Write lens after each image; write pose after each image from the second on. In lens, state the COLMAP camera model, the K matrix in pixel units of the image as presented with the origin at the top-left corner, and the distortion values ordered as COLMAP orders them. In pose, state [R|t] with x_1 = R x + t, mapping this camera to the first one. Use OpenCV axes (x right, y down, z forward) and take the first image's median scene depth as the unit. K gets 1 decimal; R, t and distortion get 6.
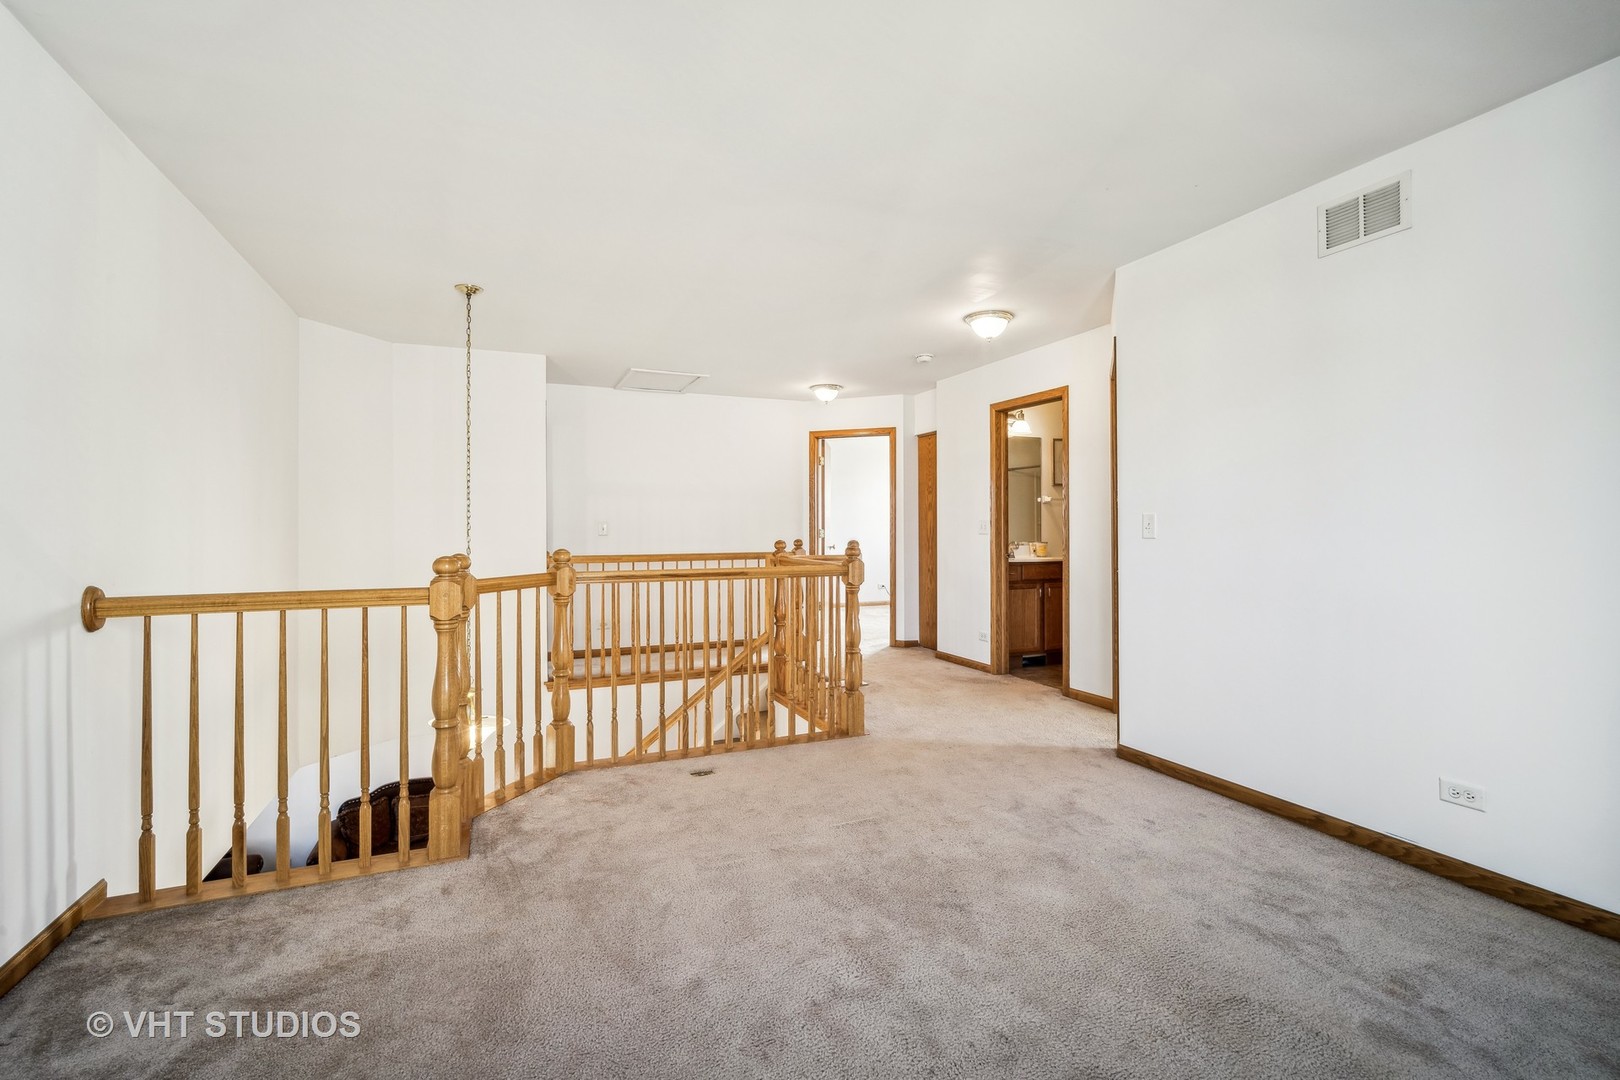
lens RADIAL K [[714.6, 0, 810.0], [0, 714.6, 540.0], [0, 0, 1]] dist [-0.002832, -0.000128]
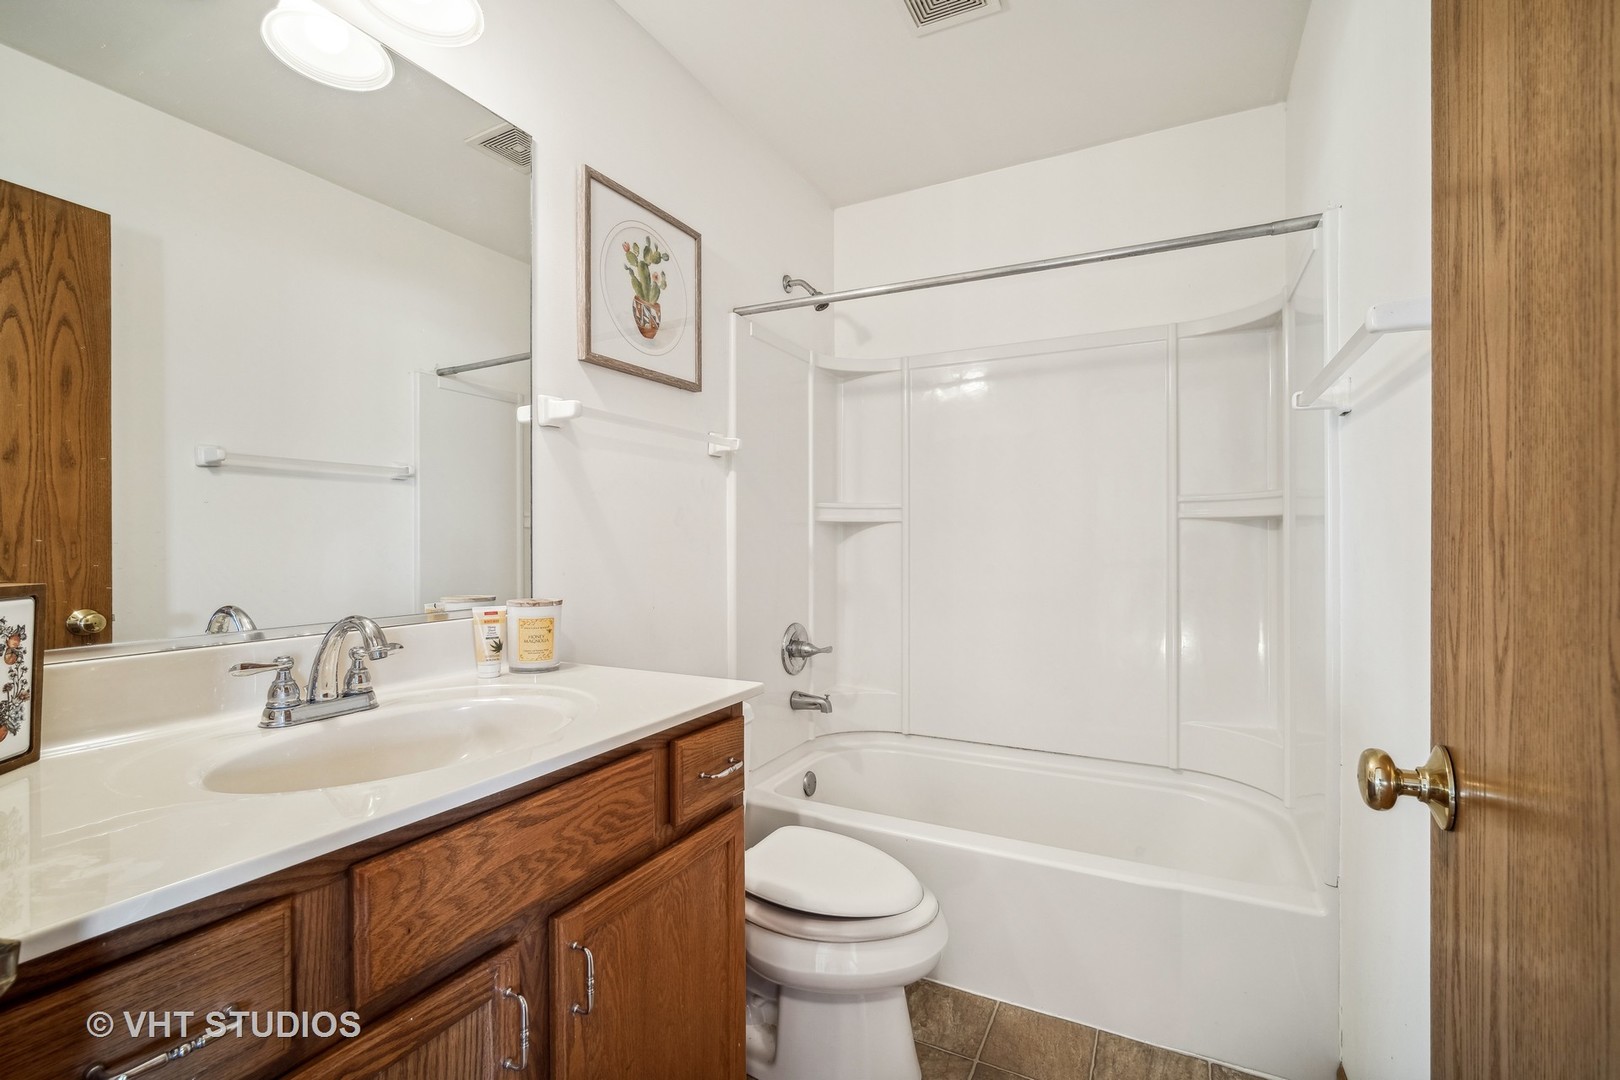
lens RADIAL K [[714.6, 0, 810.0], [0, 714.6, 540.0], [0, 0, 1]] dist [-0.002832, -0.000128]
pose [[0.775671, 0.007992, 0.631086, 0.246210], [-0.001936, 0.999945, -0.010283, -0.011313], [-0.631134, 0.006754, 0.775644, 0.760432]]
